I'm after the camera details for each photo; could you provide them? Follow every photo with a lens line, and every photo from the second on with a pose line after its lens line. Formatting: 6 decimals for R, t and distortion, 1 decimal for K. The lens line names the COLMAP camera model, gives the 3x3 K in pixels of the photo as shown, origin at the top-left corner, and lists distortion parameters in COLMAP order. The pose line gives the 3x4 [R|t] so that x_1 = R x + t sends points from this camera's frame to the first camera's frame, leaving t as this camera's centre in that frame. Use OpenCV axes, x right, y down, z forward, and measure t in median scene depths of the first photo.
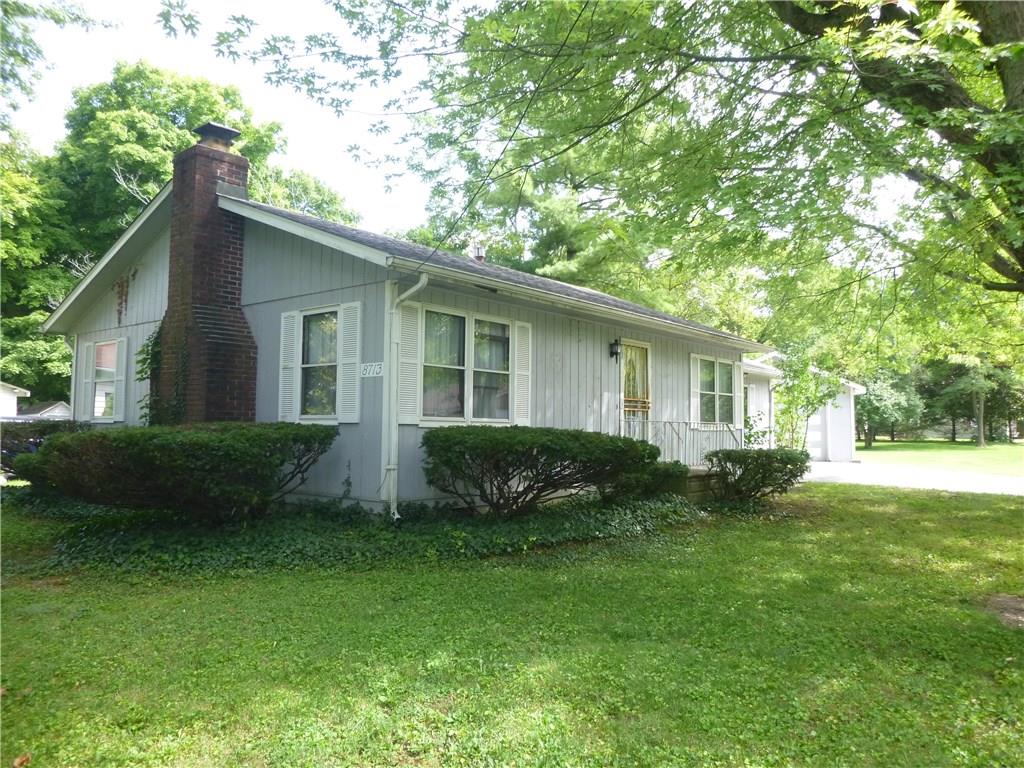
lens RADIAL K [[772.7, 0, 509.7], [0, 772.7, 383.6], [0, 0, 1]] dist [-0.038617, 0.003044]
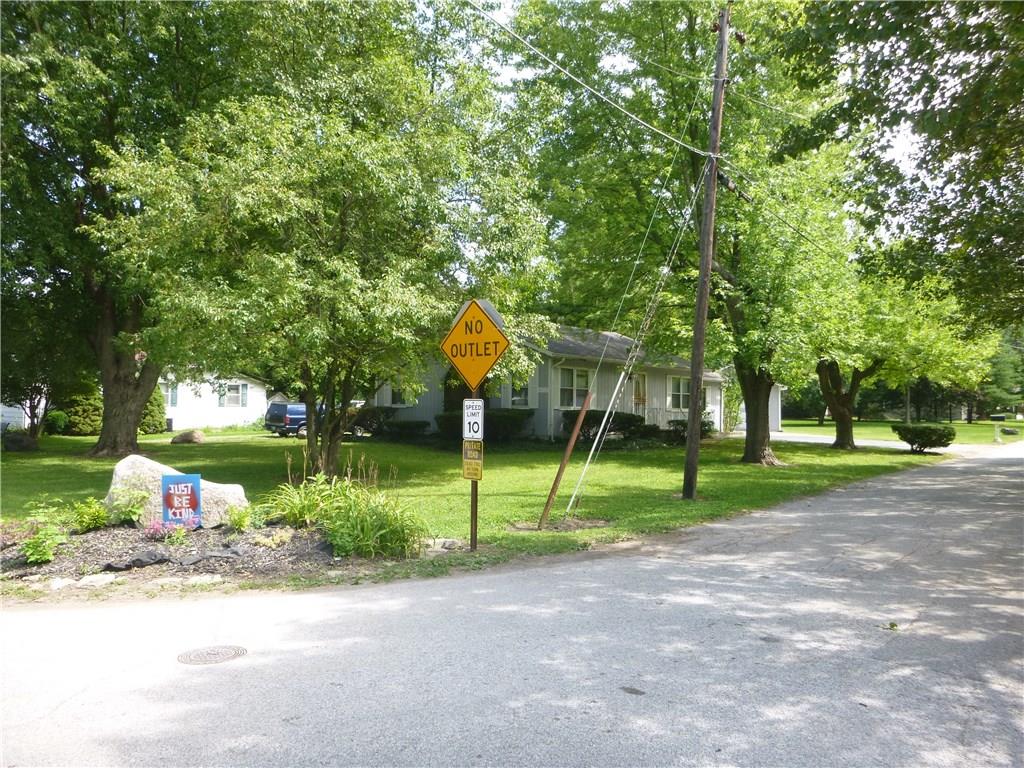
lens RADIAL K [[772.7, 0, 512.3], [0, 772.7, 385.6], [0, 0, 1]] dist [-0.038617, 0.003044]
pose [[0.999583, 0.000500, -0.028861, -0.172688], [0.000245, 0.999666, 0.025825, -0.088220], [0.028864, -0.025821, 0.999250, -1.513366]]
